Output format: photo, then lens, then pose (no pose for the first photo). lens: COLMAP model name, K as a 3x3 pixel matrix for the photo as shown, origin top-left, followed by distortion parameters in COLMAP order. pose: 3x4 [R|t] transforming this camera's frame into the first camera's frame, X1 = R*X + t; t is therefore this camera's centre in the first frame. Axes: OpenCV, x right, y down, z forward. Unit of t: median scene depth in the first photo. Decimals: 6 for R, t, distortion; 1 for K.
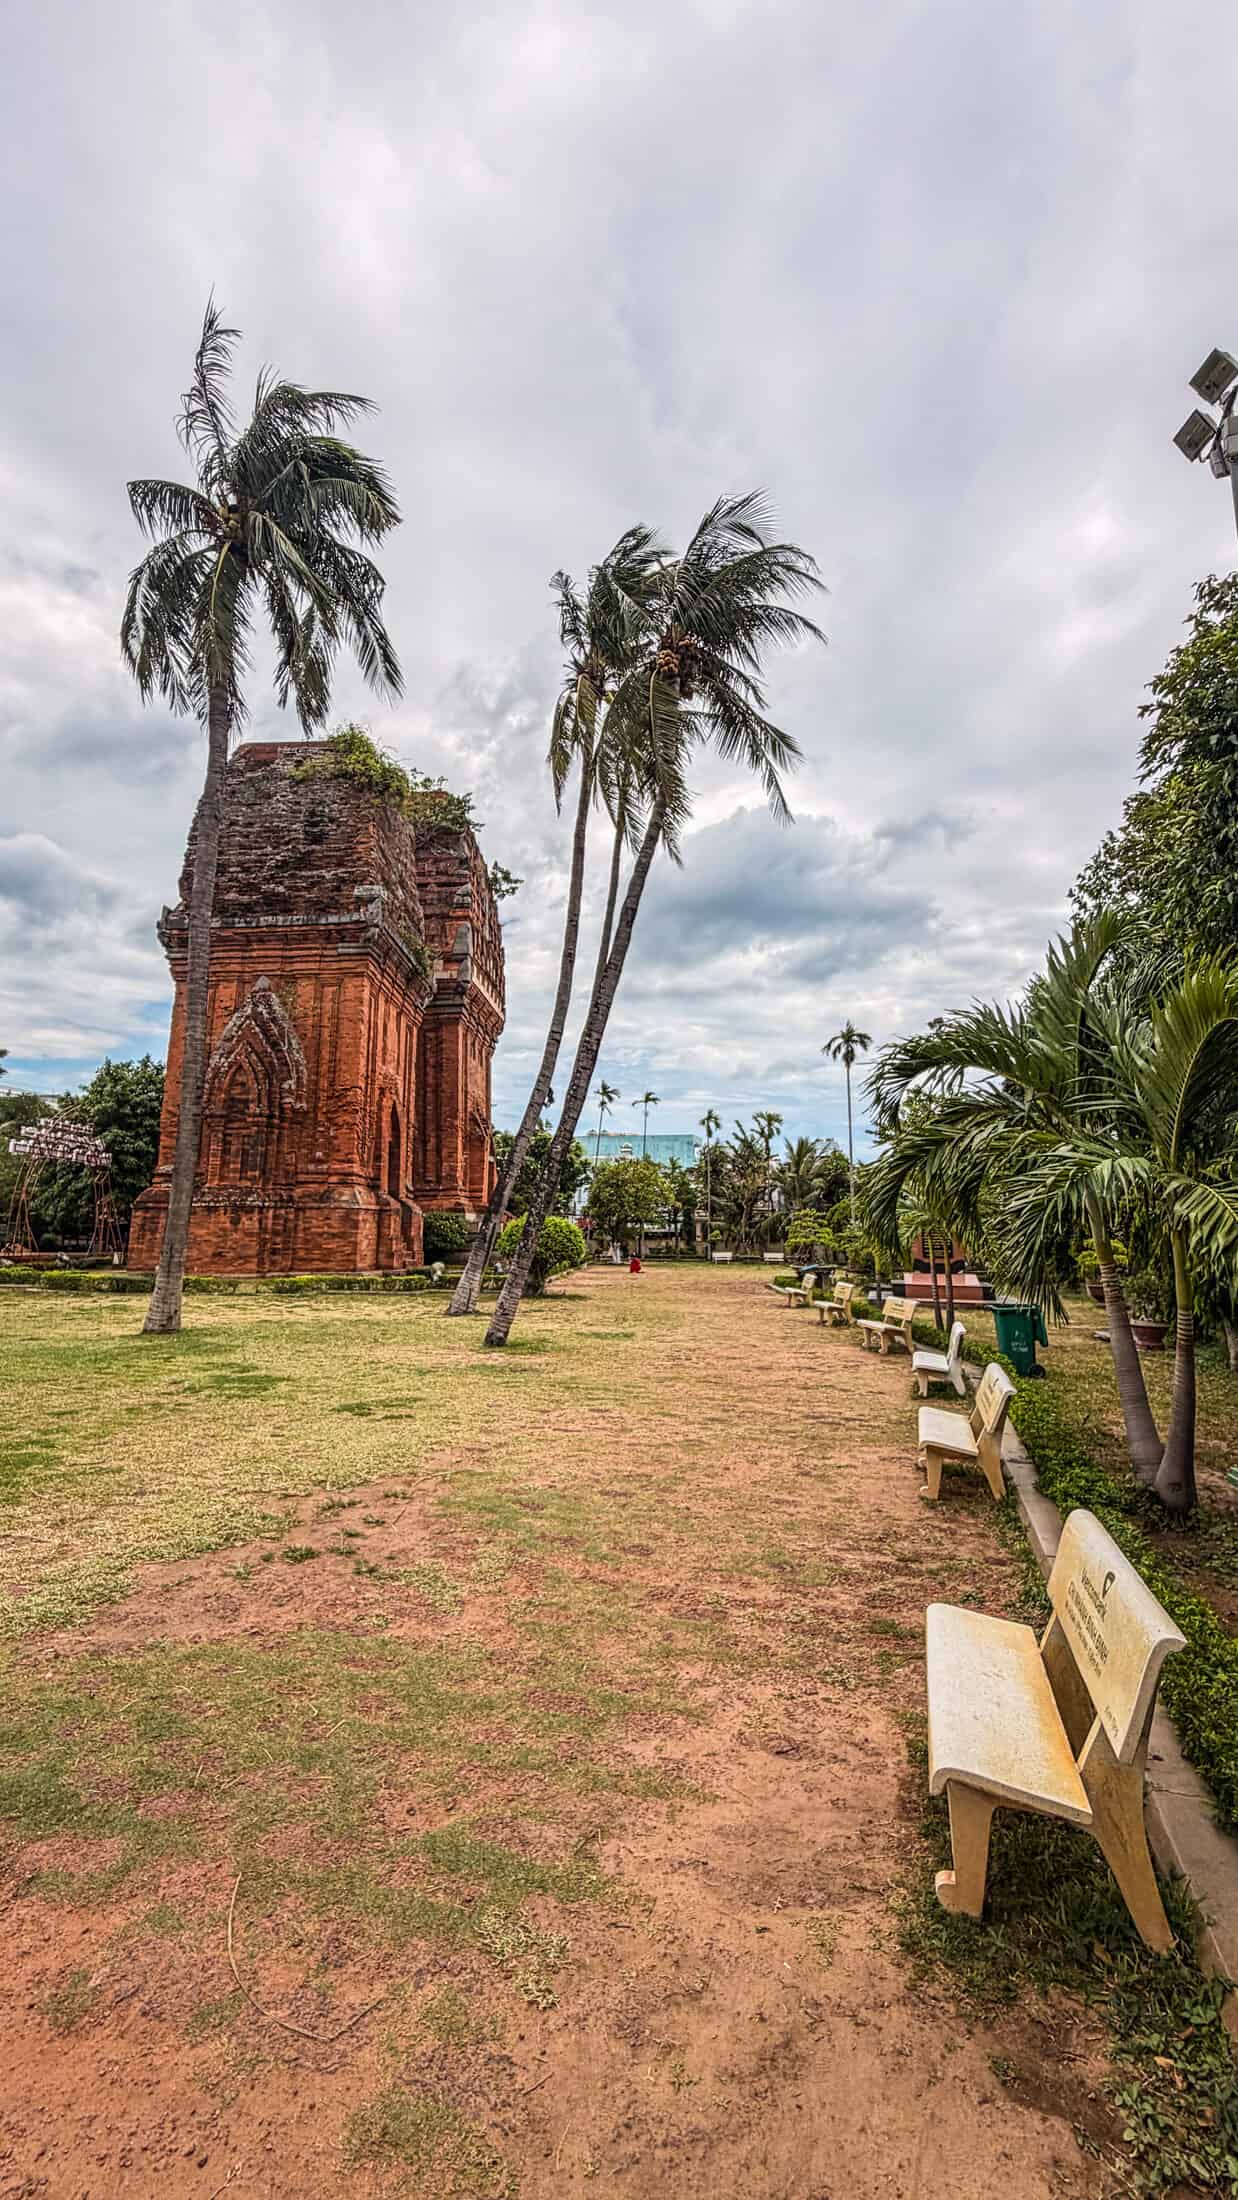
lens RADIAL K [[1507.8, 0, 620.2], [0, 1507.8, 1129.3], [0, 0, 1]] dist [0.118540, -0.232034]
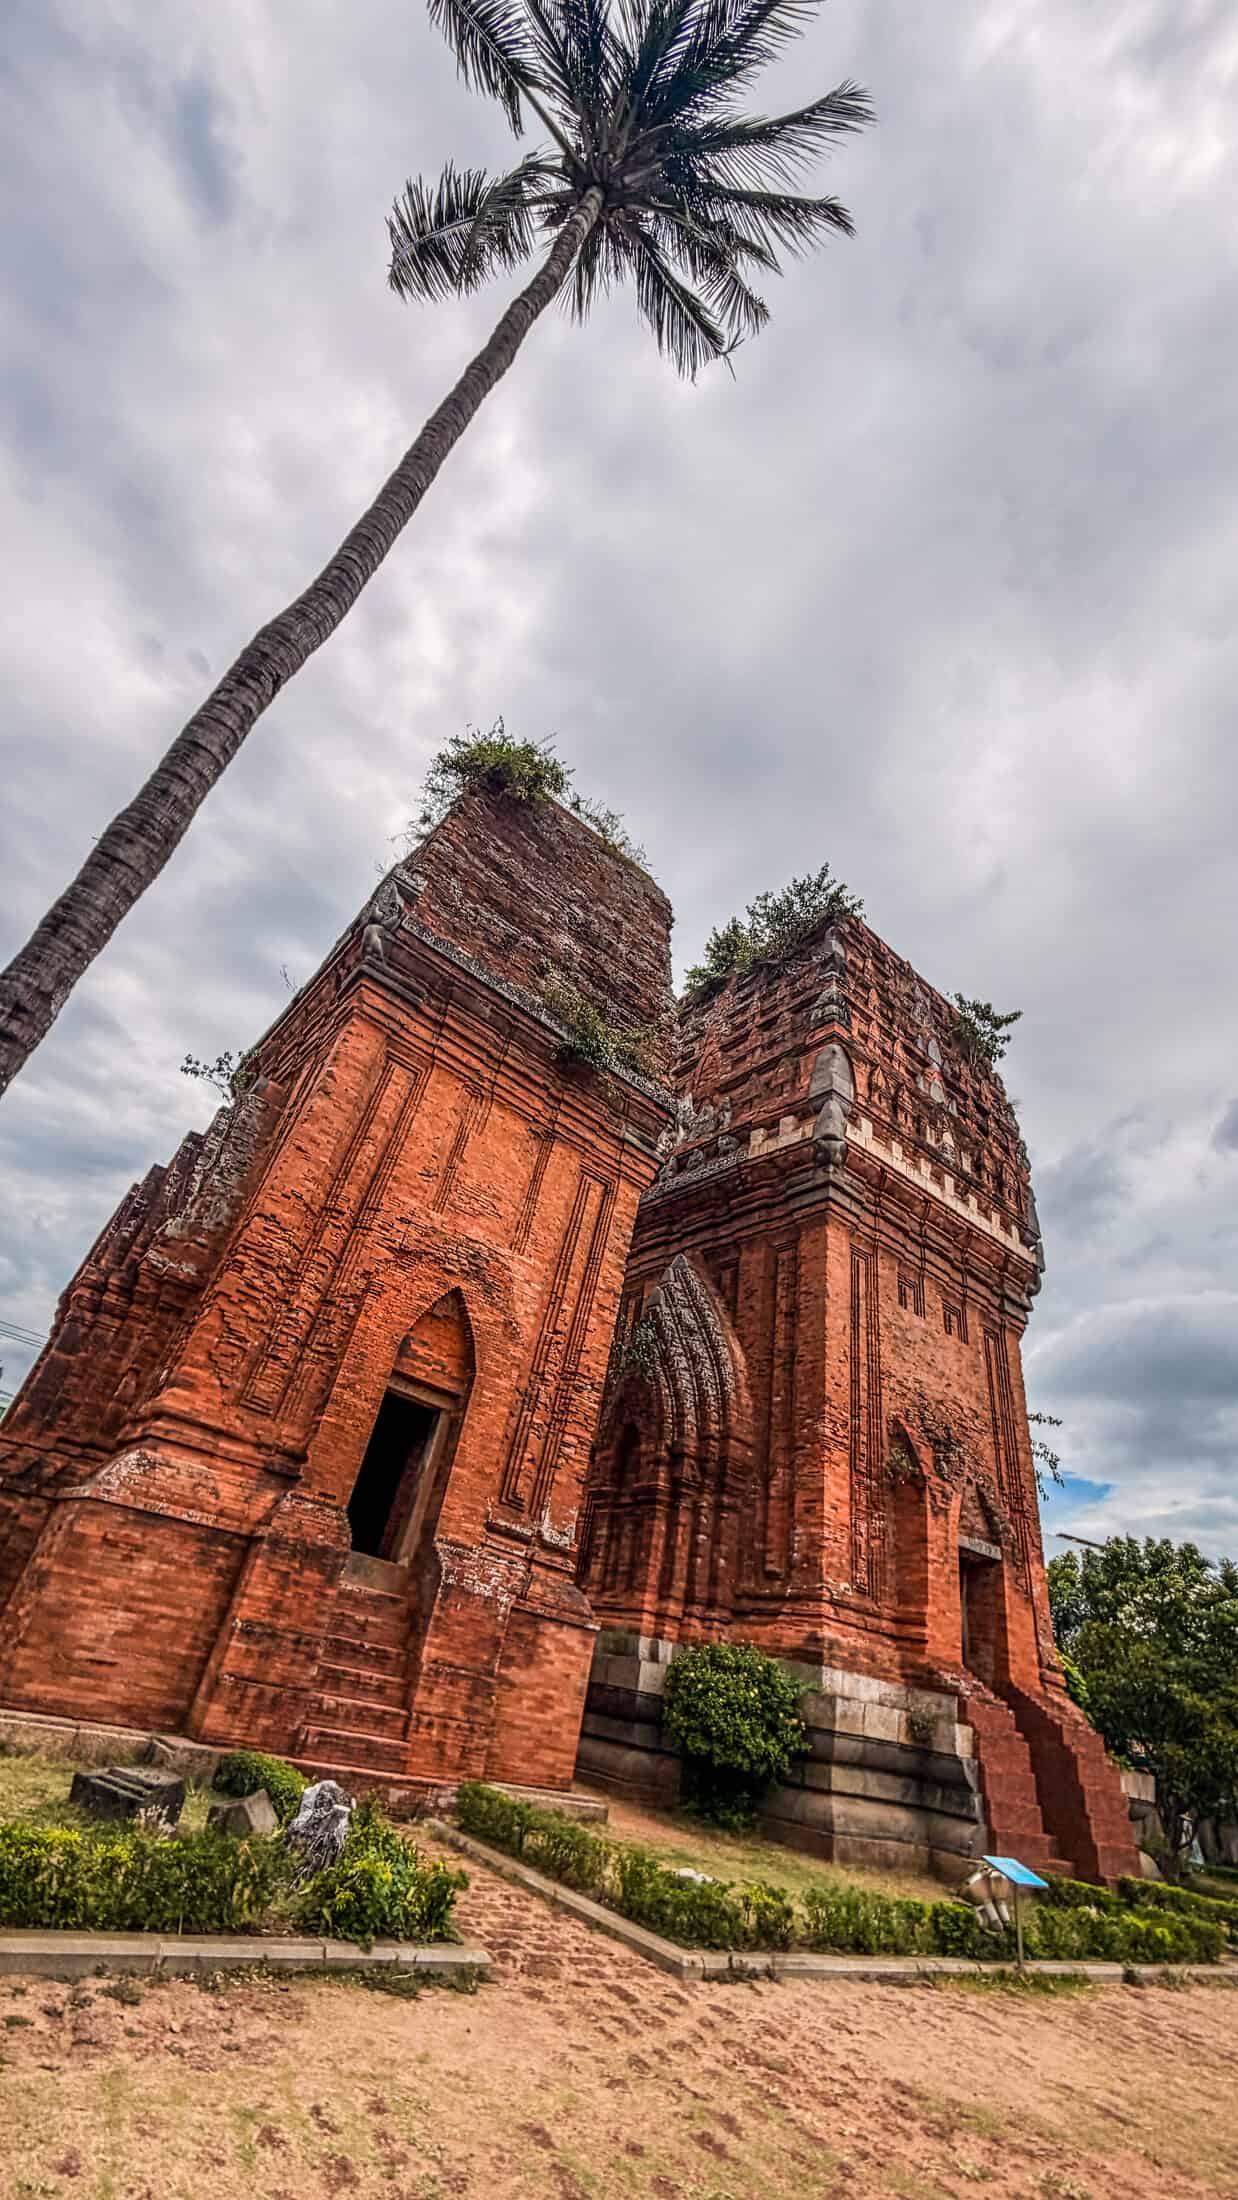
lens RADIAL K [[892.9, 0, 634.5], [0, 892.9, 1093.8], [0, 0, 1]] dist [-0.029512, 0.030384]
pose [[0.640101, -0.348740, -0.684581, 0.066989], [-0.105473, 0.842720, -0.527919, 0.055702], [0.761017, 0.410127, 0.502643, 0.789212]]
